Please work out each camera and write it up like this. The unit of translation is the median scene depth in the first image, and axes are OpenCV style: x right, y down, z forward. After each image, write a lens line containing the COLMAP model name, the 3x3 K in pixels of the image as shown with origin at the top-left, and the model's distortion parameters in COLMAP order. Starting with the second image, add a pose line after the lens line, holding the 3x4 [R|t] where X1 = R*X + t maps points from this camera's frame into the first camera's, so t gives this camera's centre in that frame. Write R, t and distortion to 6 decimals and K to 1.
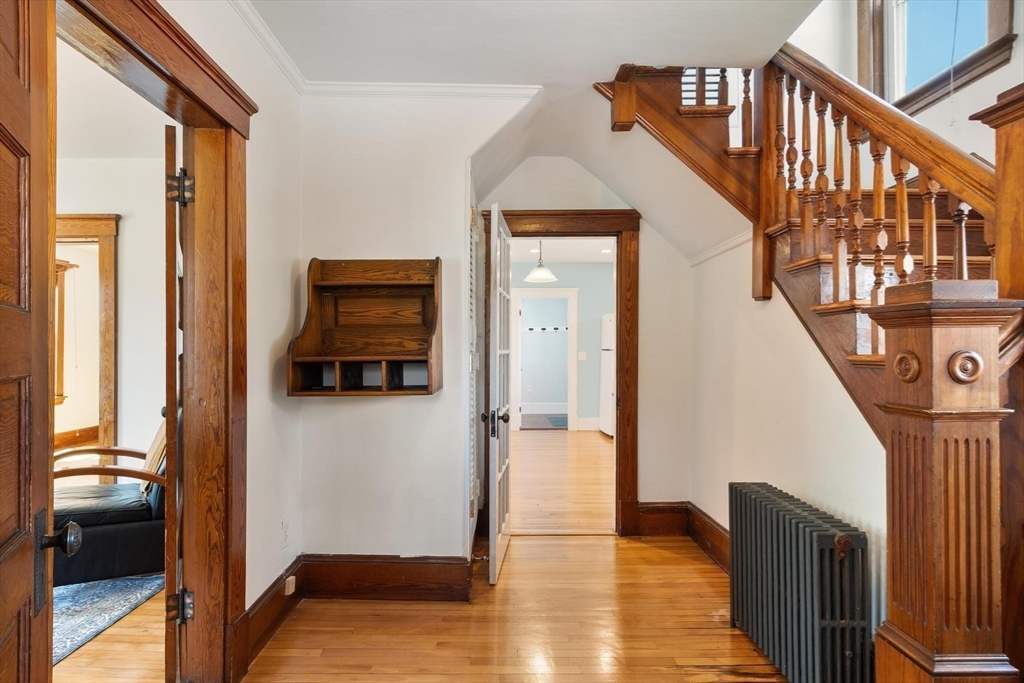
lens RADIAL K [[539.0, 0, 503.7], [0, 539.0, 346.4], [0, 0, 1]] dist [-0.001791, 0.000088]
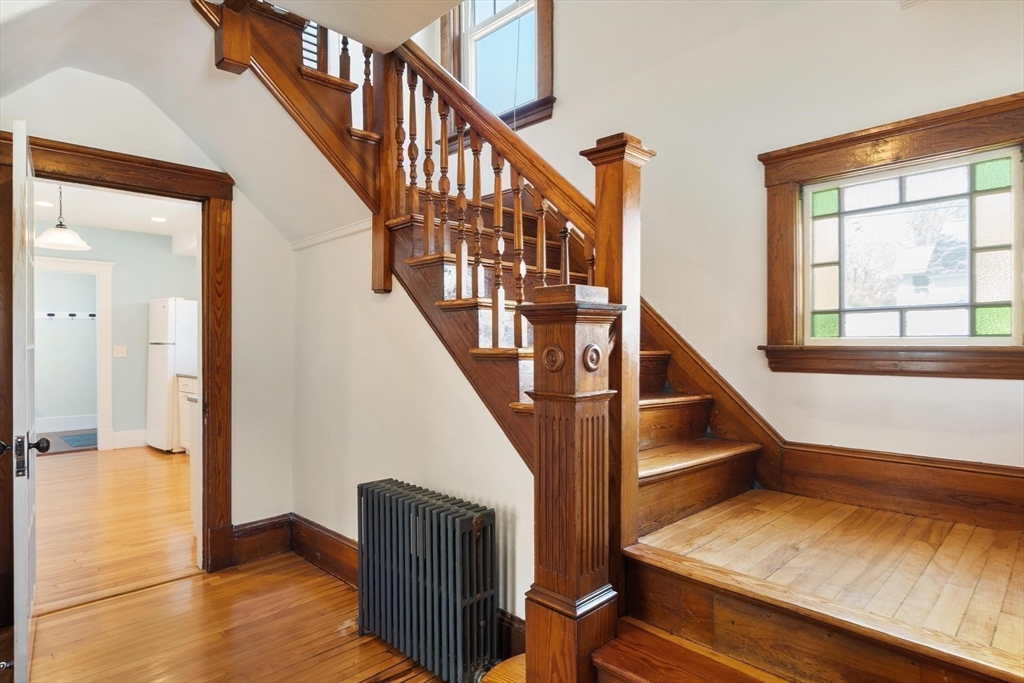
lens RADIAL K [[572.3, 0, 507.1], [0, 572.3, 348.0], [0, 0, 1]] dist [-0.001278, 0.000127]
pose [[0.717119, -0.004937, 0.696933, -0.084964], [-0.004740, 0.999917, 0.011961, 0.000832], [-0.696935, -0.011881, 0.717036, 0.098217]]
